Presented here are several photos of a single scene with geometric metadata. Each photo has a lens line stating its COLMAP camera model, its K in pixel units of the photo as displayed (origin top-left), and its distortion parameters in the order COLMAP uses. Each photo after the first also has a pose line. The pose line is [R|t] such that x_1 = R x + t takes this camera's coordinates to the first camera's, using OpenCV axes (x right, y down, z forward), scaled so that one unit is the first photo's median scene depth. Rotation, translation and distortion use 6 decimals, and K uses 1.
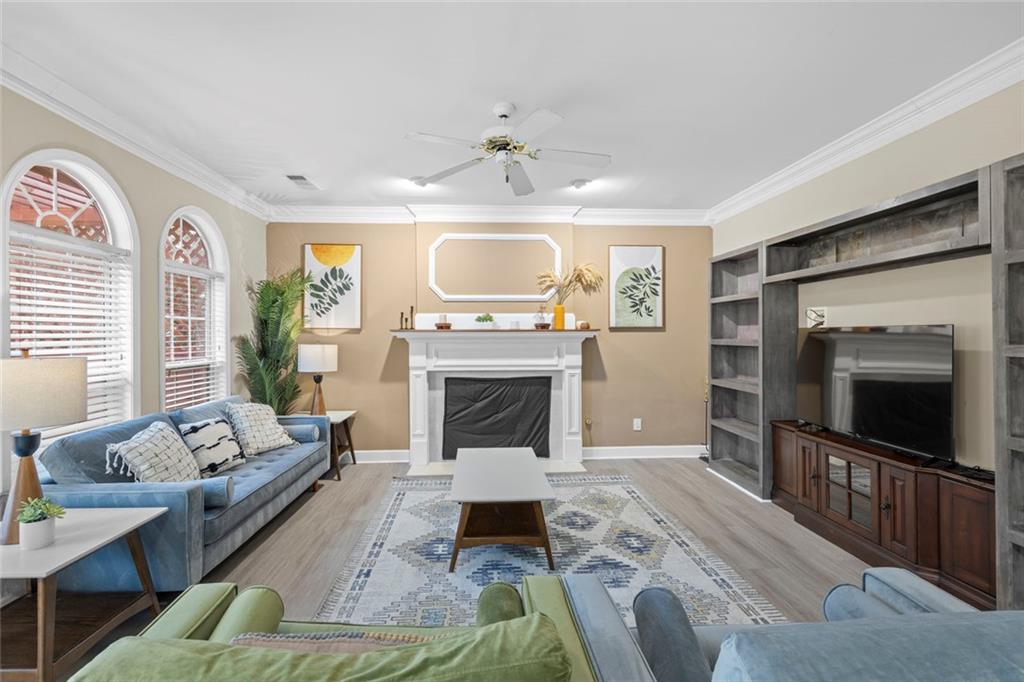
lens RADIAL K [[466.3, 0, 508.9], [0, 466.3, 336.6], [0, 0, 1]] dist [0.002511, -0.000046]
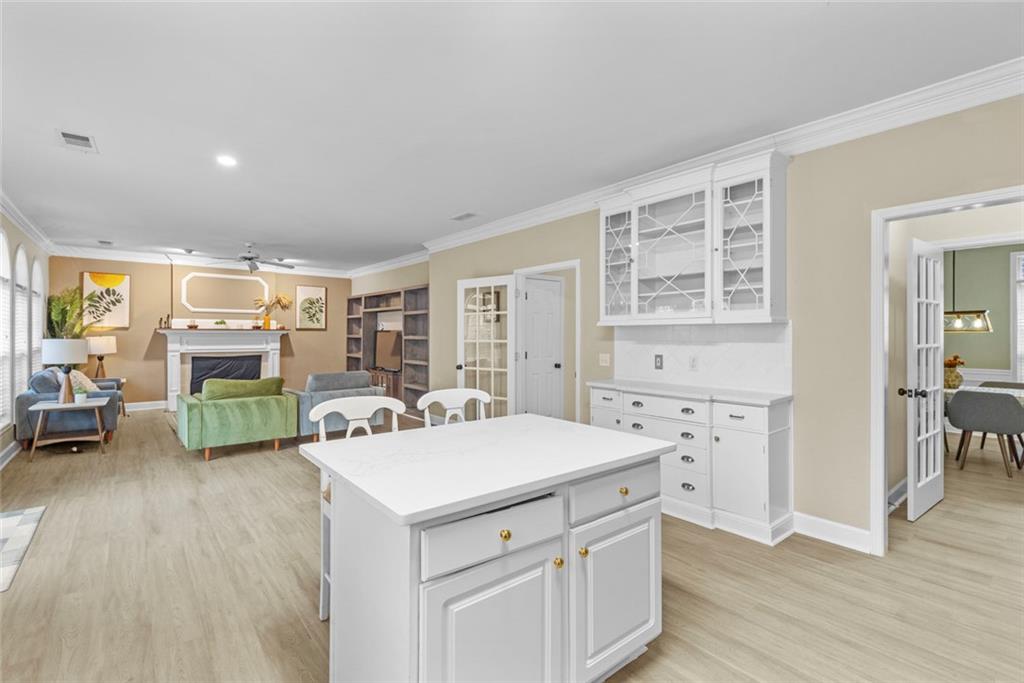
lens RADIAL K [[466.3, 0, 507.1], [0, 466.3, 334.9], [0, 0, 1]] dist [0.002511, -0.000046]
pose [[0.811325, 0.004920, 0.584575, -0.203995], [-0.006472, 0.999979, 0.000567, 0.000004], [-0.584560, -0.004243, 0.811340, -1.077637]]
